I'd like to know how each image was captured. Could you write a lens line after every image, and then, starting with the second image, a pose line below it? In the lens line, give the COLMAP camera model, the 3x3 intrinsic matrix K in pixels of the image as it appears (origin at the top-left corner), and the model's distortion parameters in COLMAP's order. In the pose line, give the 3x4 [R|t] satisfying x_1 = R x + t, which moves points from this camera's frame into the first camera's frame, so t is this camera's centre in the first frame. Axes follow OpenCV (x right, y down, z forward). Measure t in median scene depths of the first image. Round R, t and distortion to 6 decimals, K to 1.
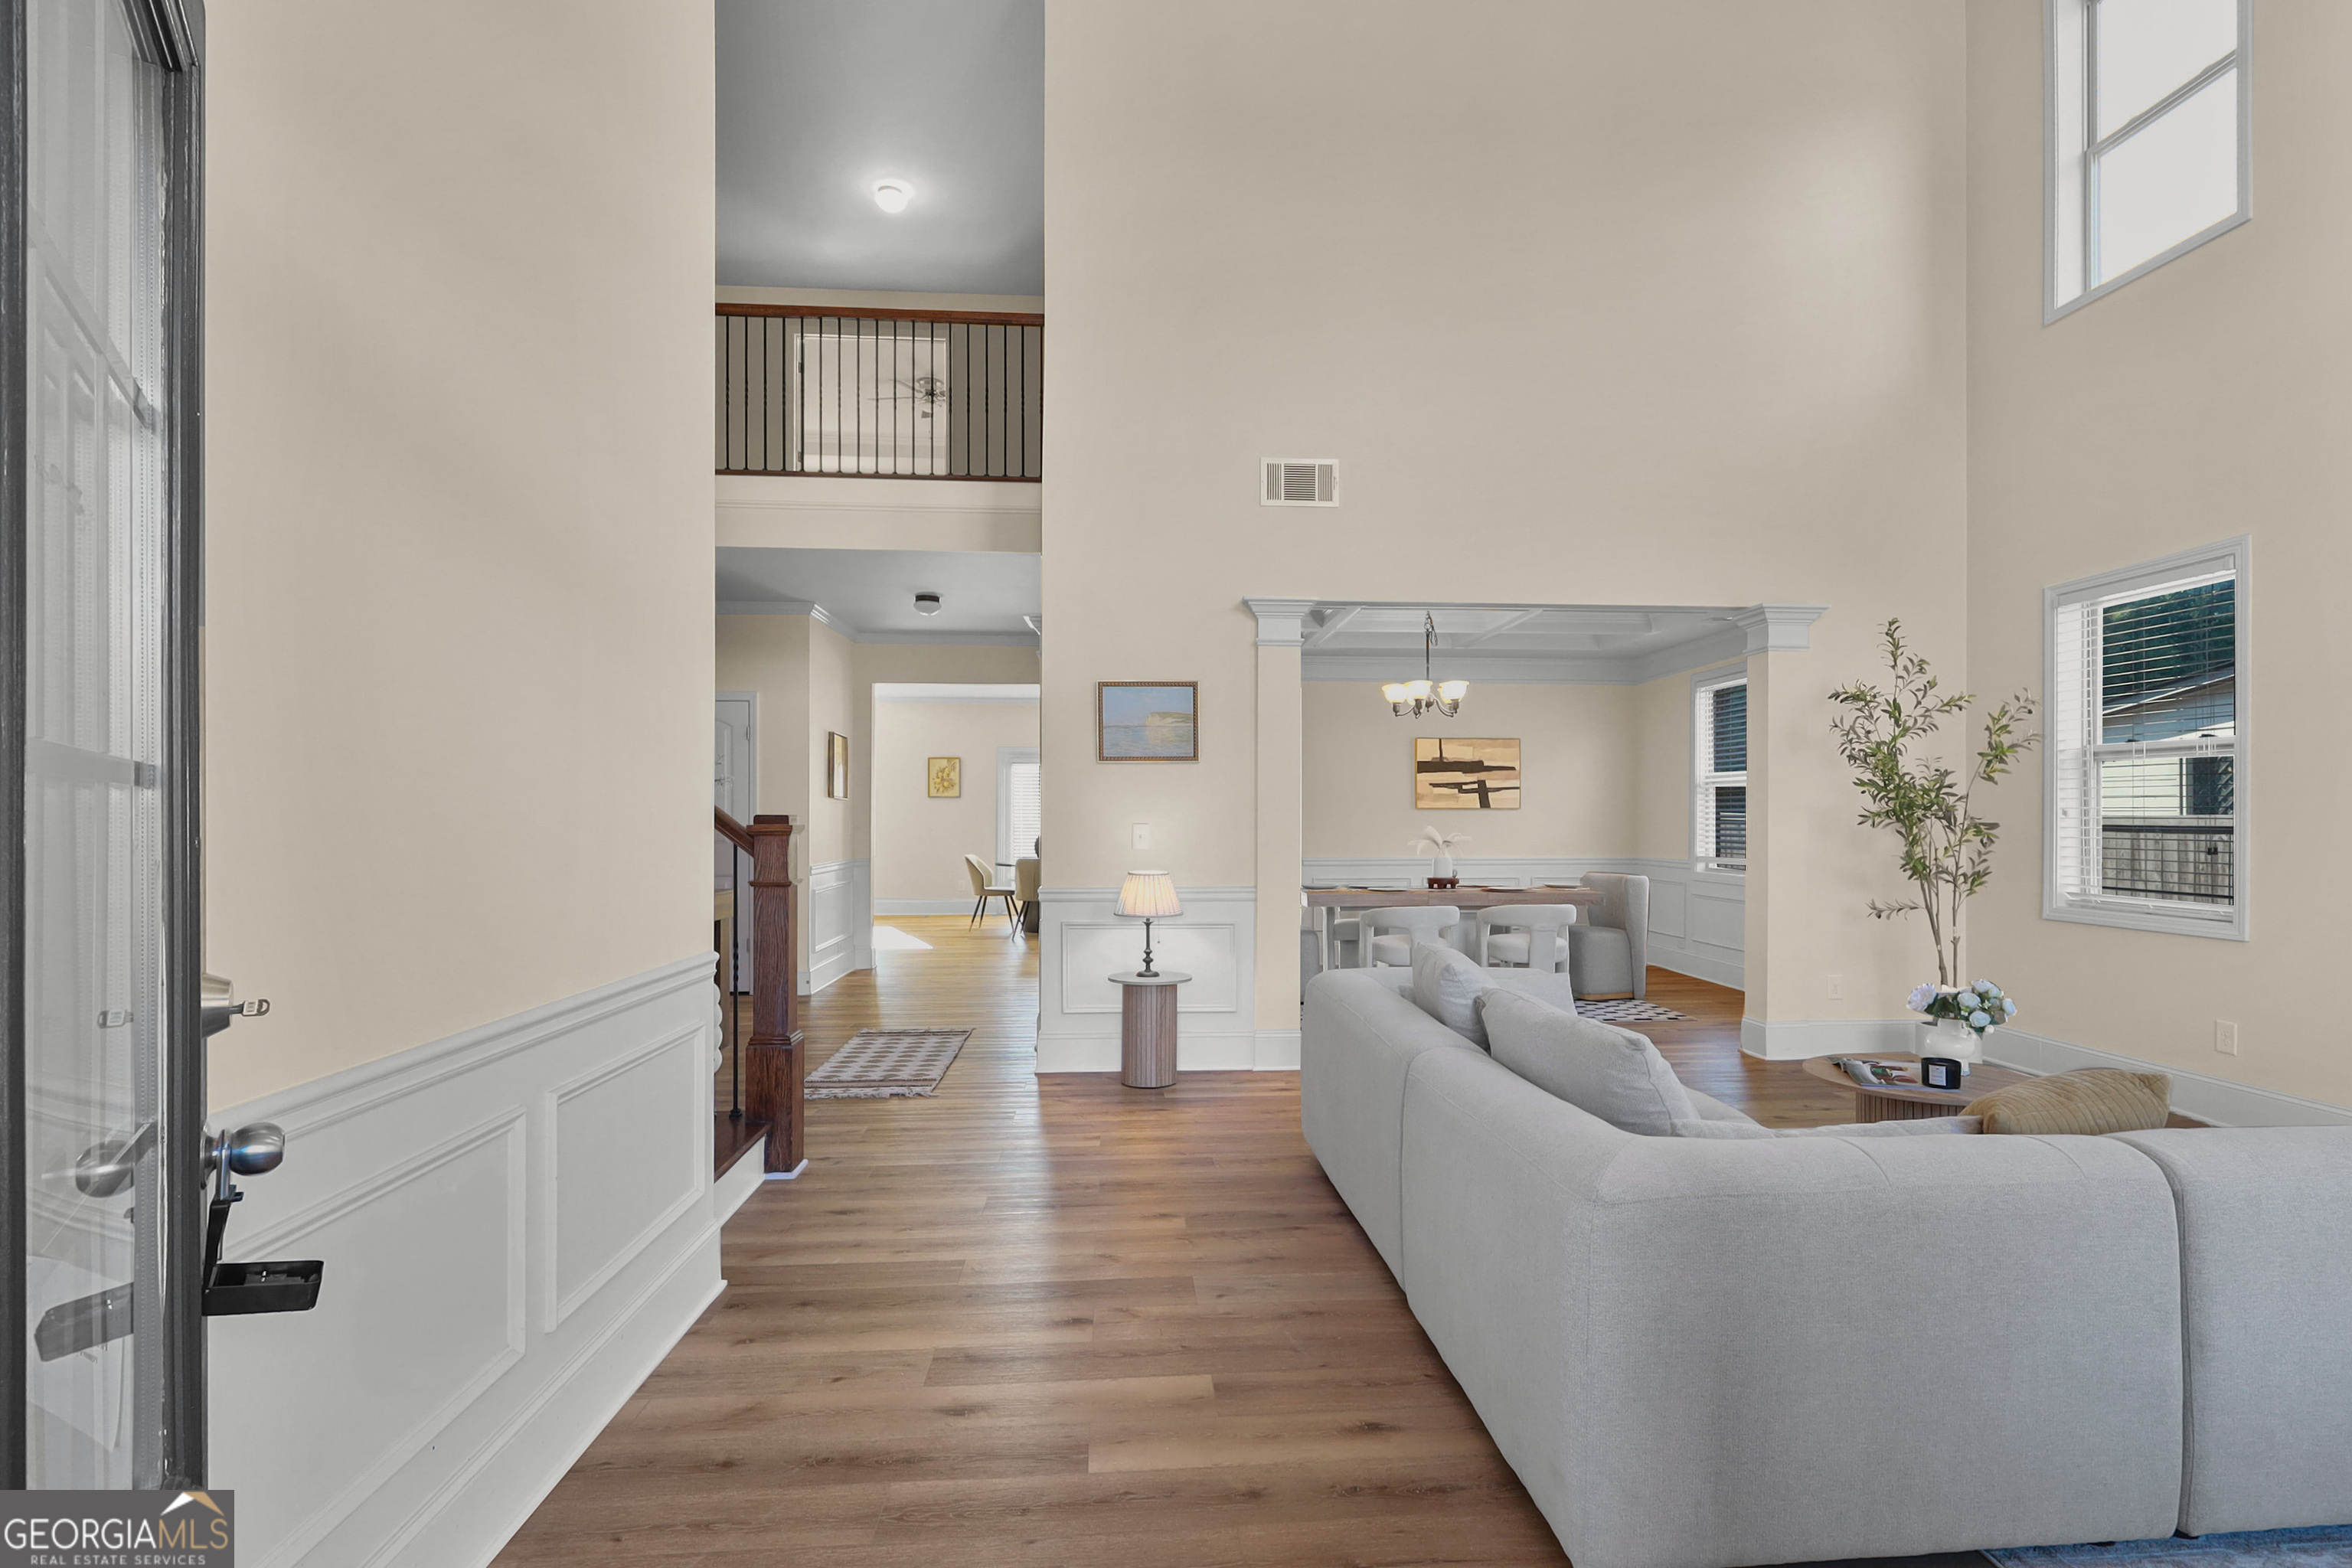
lens RADIAL K [[1154.0, 0, 1201.0], [0, 1154.0, 812.7], [0, 0, 1]] dist [0.020938, 0.000791]
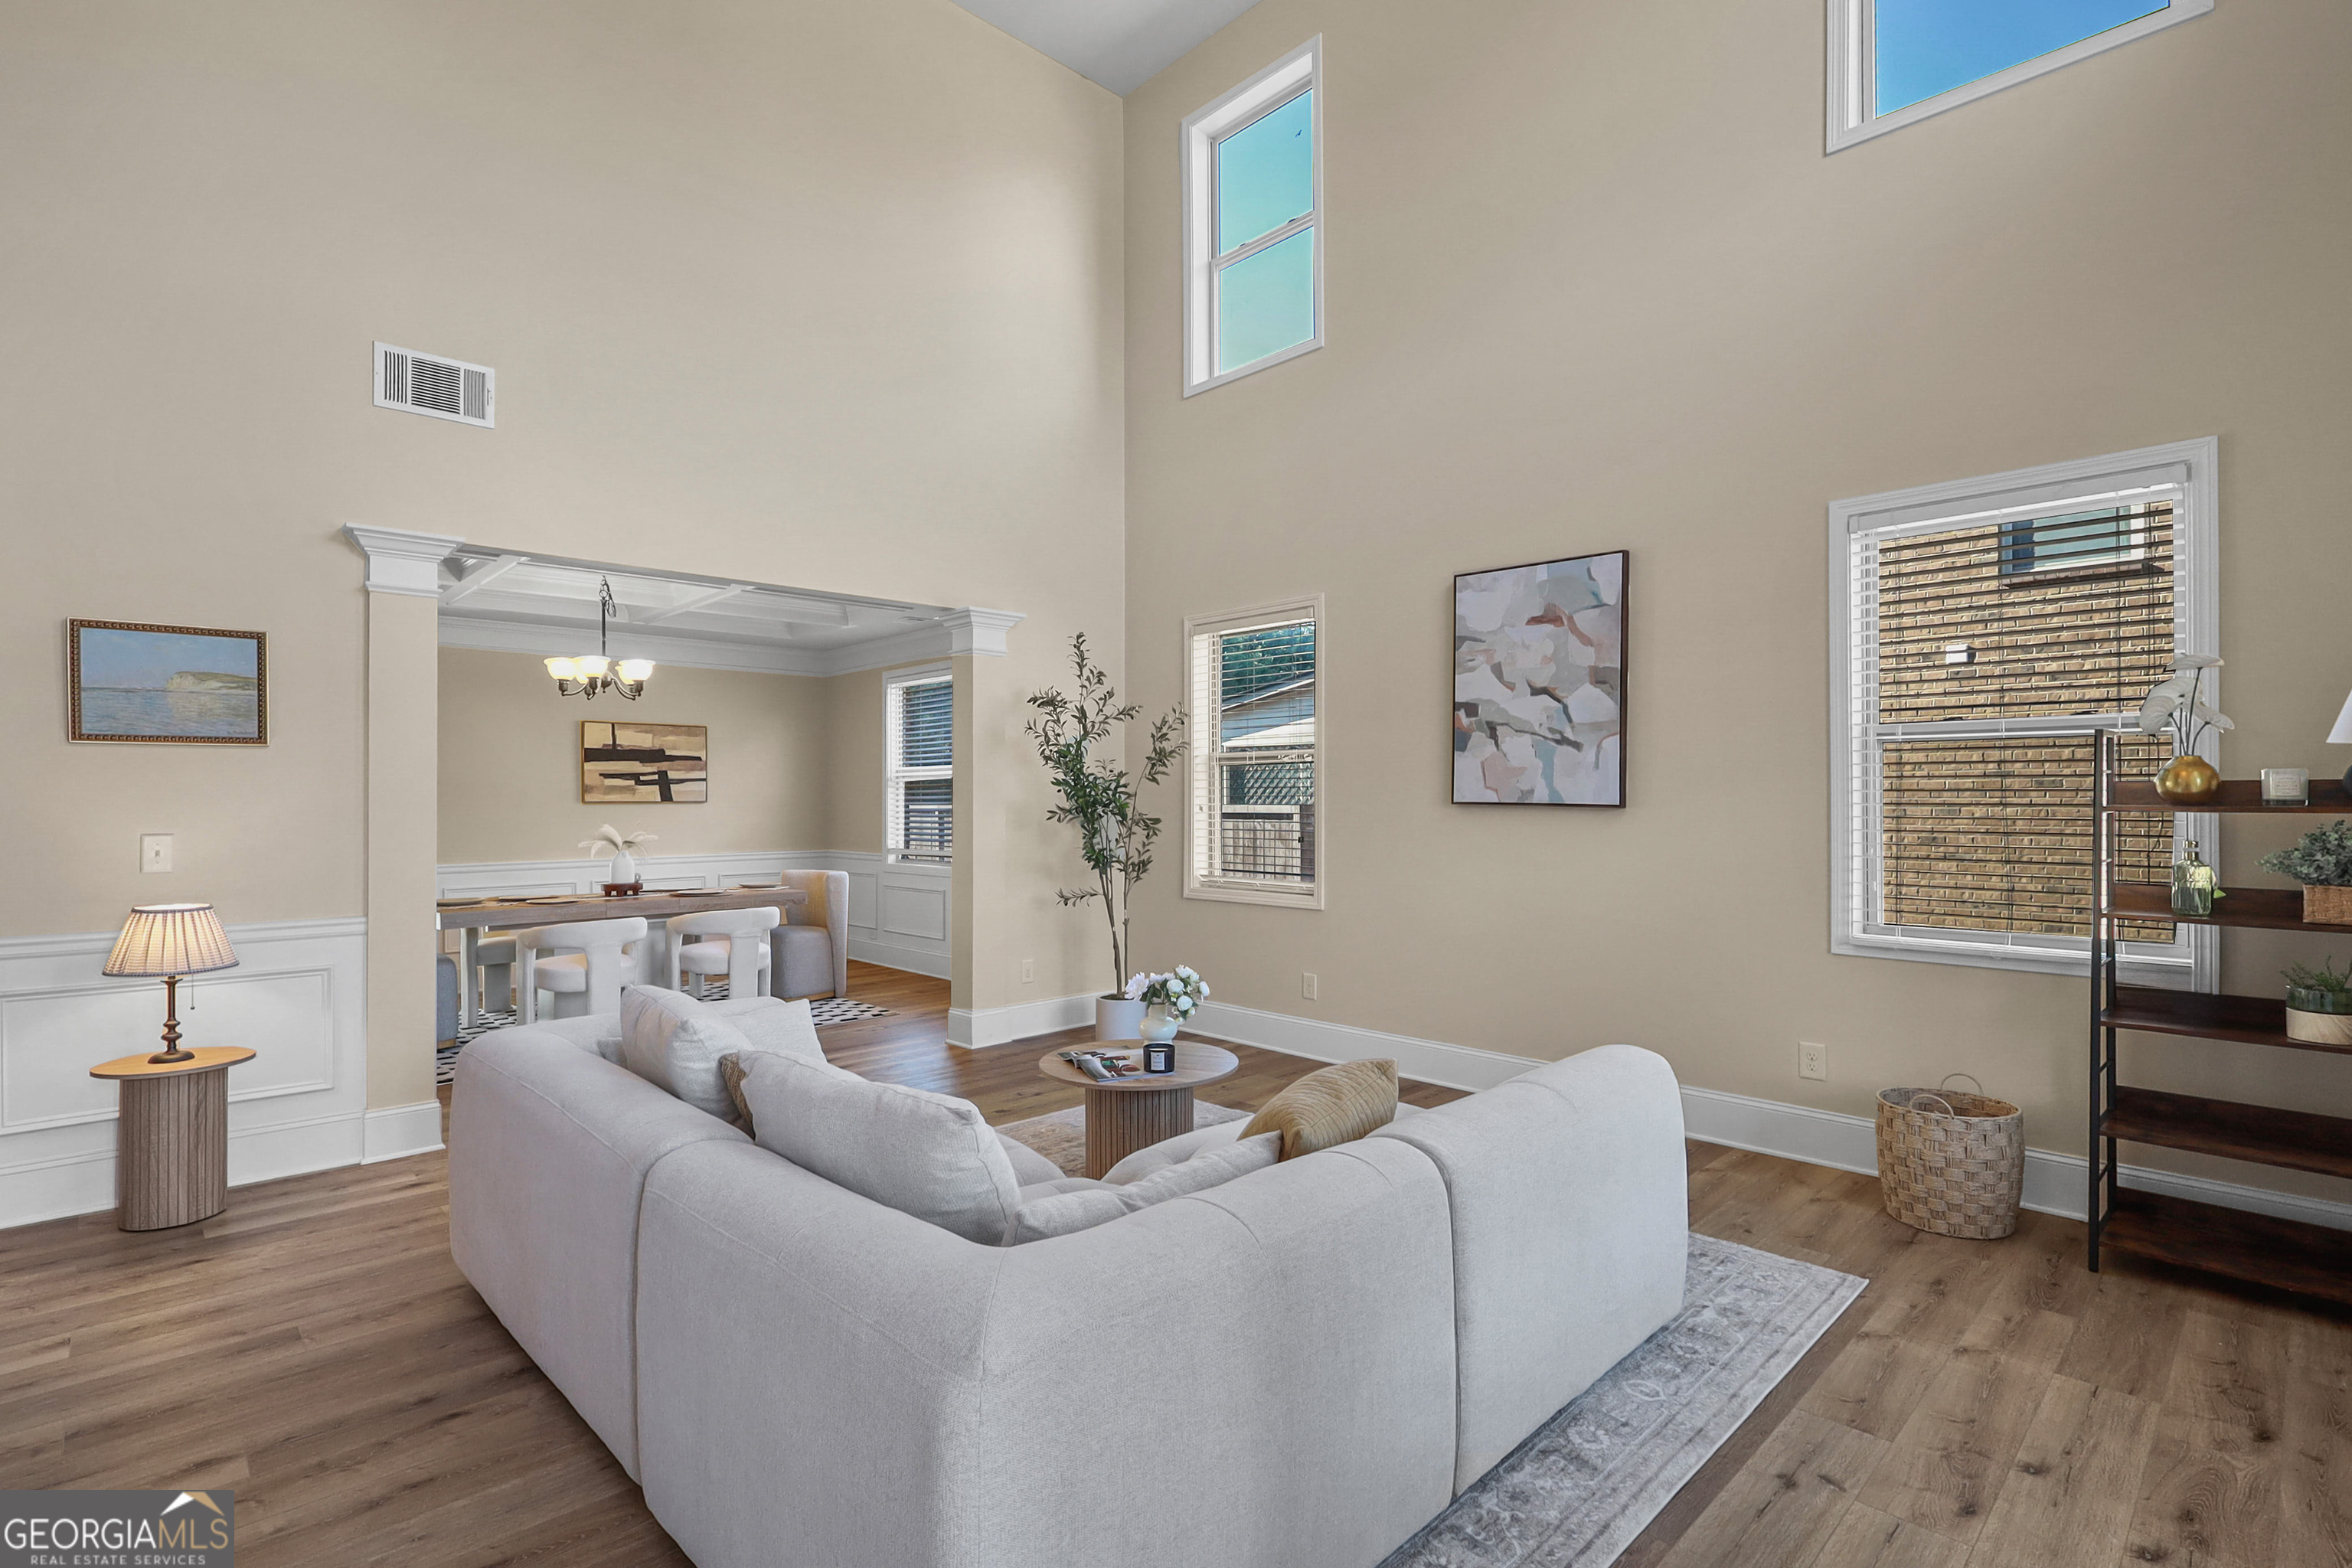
lens RADIAL K [[1116.9, 0, 1165.6], [0, 1116.9, 789.1], [0, 0, 1]] dist [-0.000517, -0.000971]
pose [[0.776722, 0.001451, 0.629842, -0.005413], [0.003761, 0.999969, -0.006942, -0.010860], [-0.629833, 0.007761, 0.776692, 0.122388]]
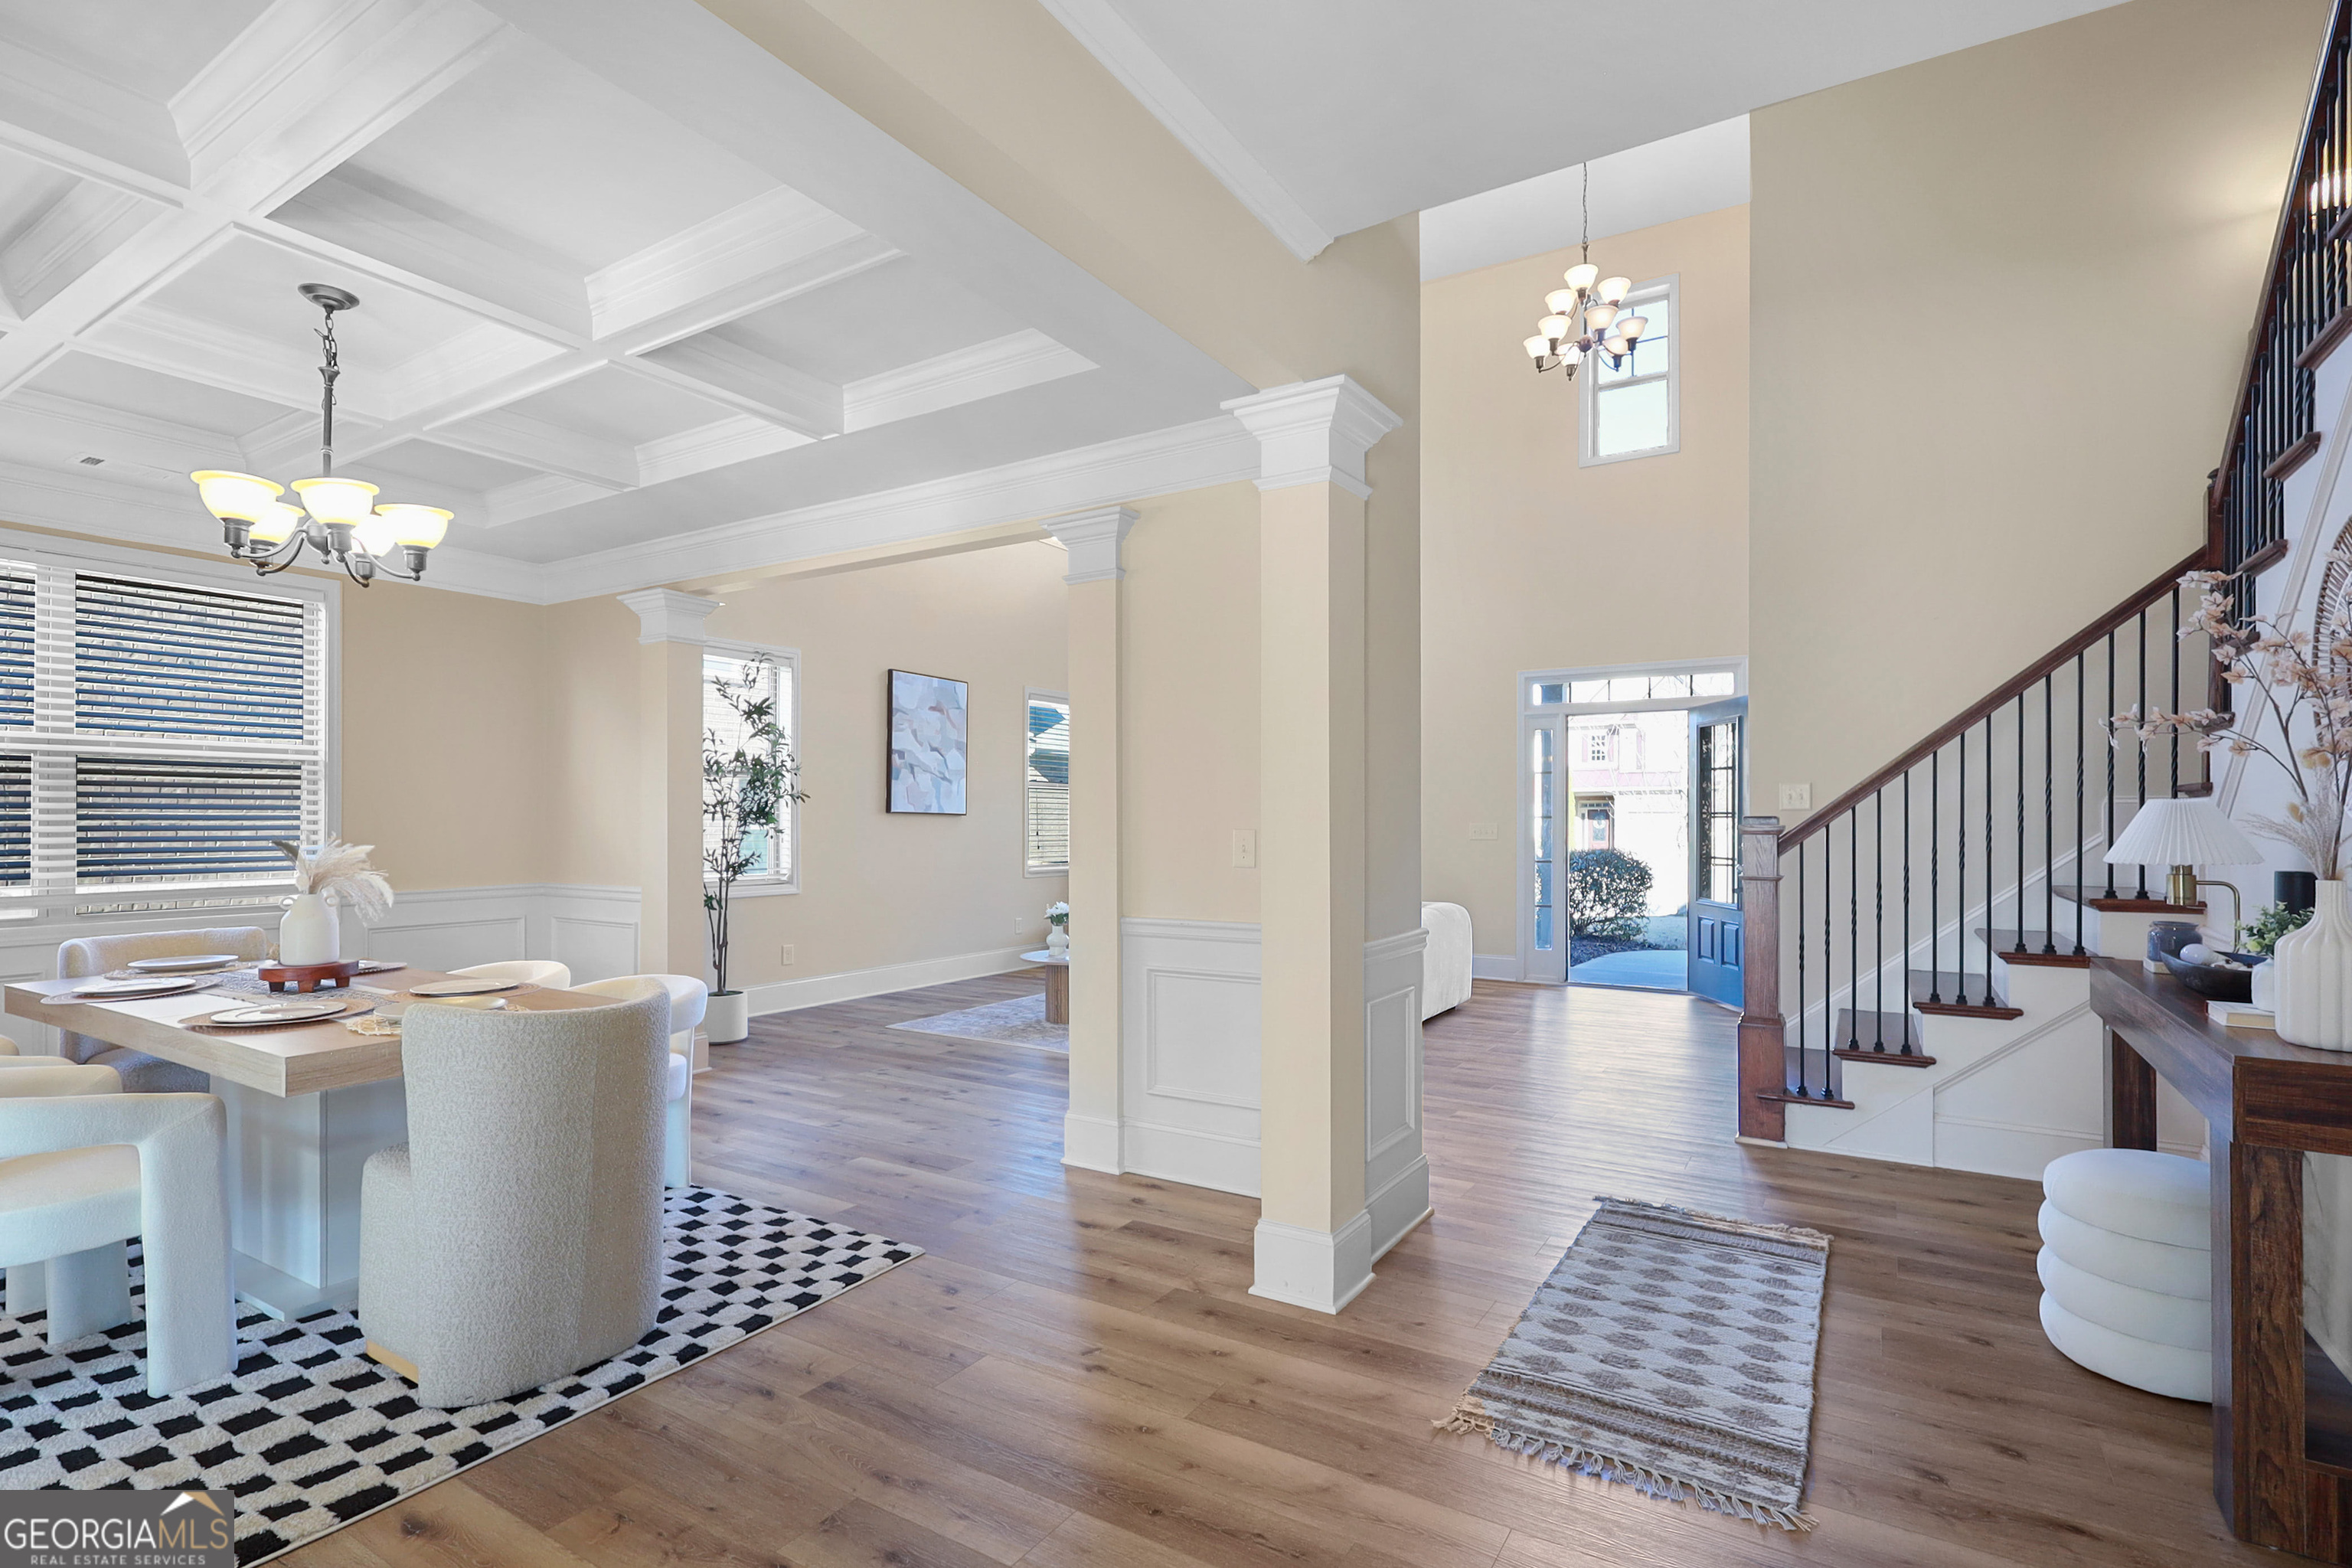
lens RADIAL K [[1116.9, 0, 1178.3], [0, 1116.9, 824.5], [0, 0, 1]] dist [-0.000517, -0.000971]
pose [[-0.805098, -0.004691, 0.593123, -0.412743], [-0.004964, 0.999987, 0.001172, 0.007931], [-0.593121, -0.002001, -0.805111, 1.646782]]
